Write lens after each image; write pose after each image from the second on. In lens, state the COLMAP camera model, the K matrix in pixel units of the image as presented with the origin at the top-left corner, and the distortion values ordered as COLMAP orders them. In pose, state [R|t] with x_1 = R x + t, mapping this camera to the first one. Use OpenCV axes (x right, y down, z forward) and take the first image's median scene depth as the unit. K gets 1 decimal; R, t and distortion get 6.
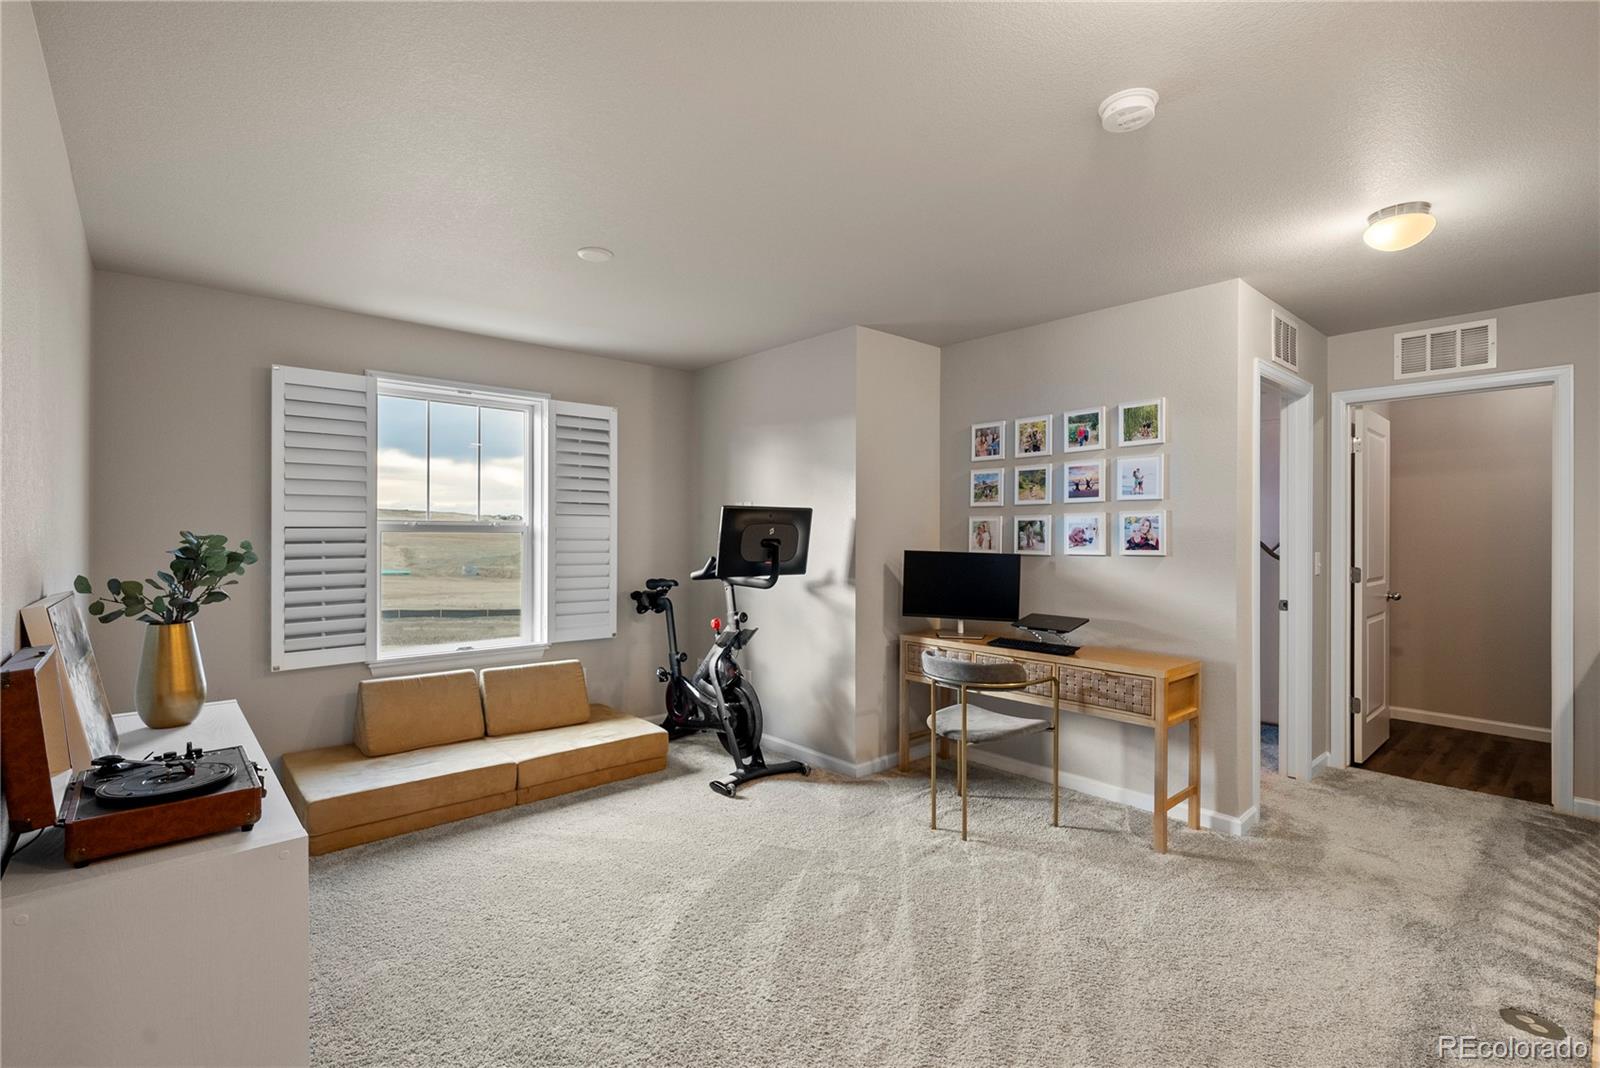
lens RADIAL K [[725.0, 0, 796.9], [0, 725.0, 532.0], [0, 0, 1]] dist [0.000454, 0.000541]
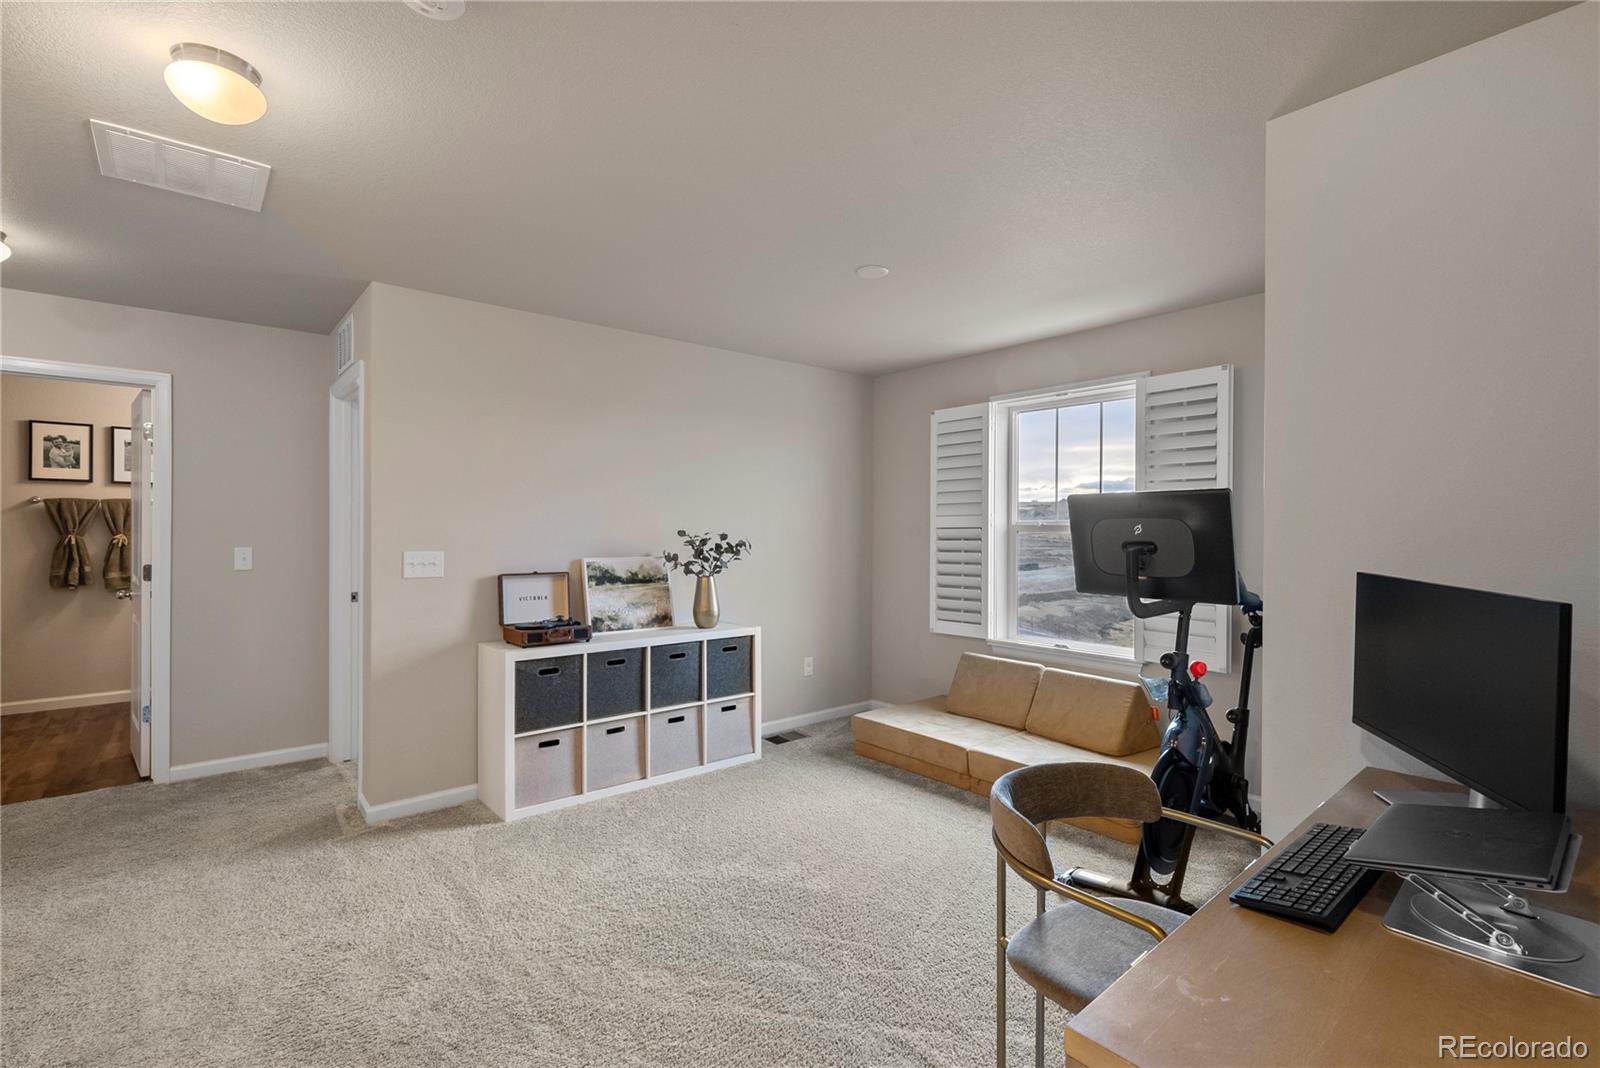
lens RADIAL K [[725.0, 0, 796.9], [0, 725.0, 532.0], [0, 0, 1]] dist [0.000454, 0.000541]
pose [[-0.017361, -0.000586, -0.999849, 0.661083], [-0.002068, 0.999998, -0.000551, 0.002029], [0.999847, 0.002058, -0.017362, 0.755276]]
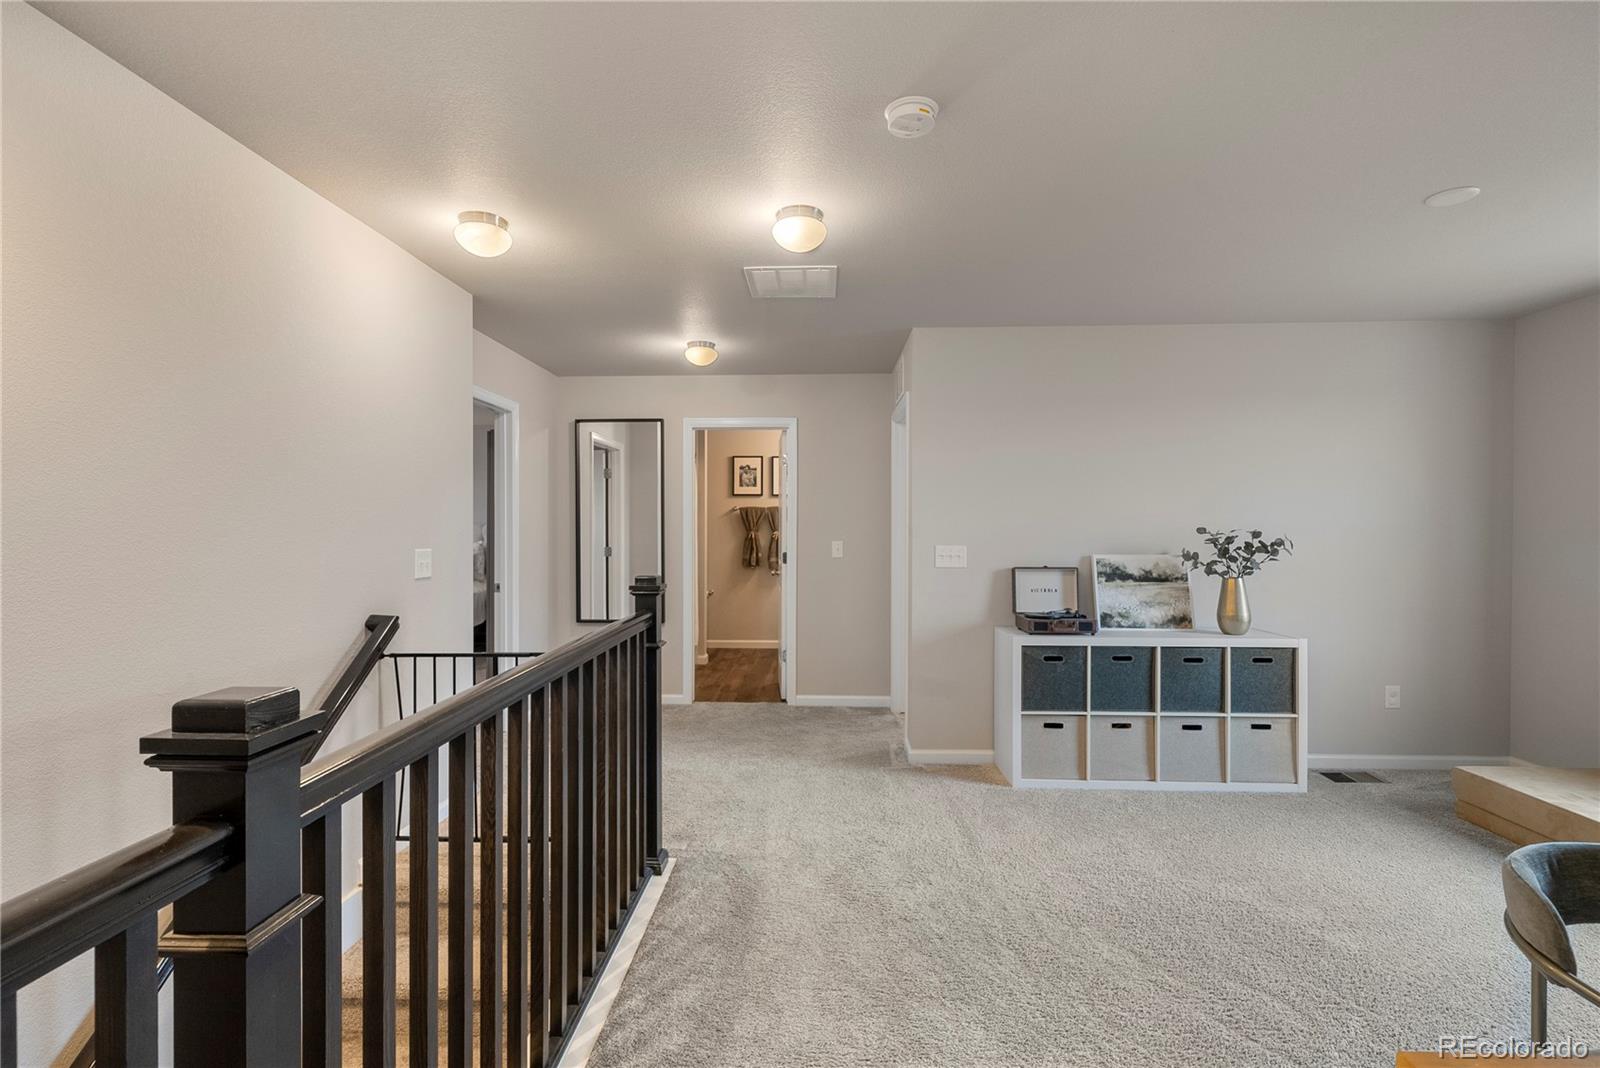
lens RADIAL K [[725.0, 0, 796.9], [0, 725.0, 532.0], [0, 0, 1]] dist [0.000454, 0.000541]
pose [[-0.686083, 0.002341, -0.727520, 0.709834], [-0.000945, 0.999991, 0.004109, 0.002191], [0.727523, 0.003507, -0.686075, 0.854473]]
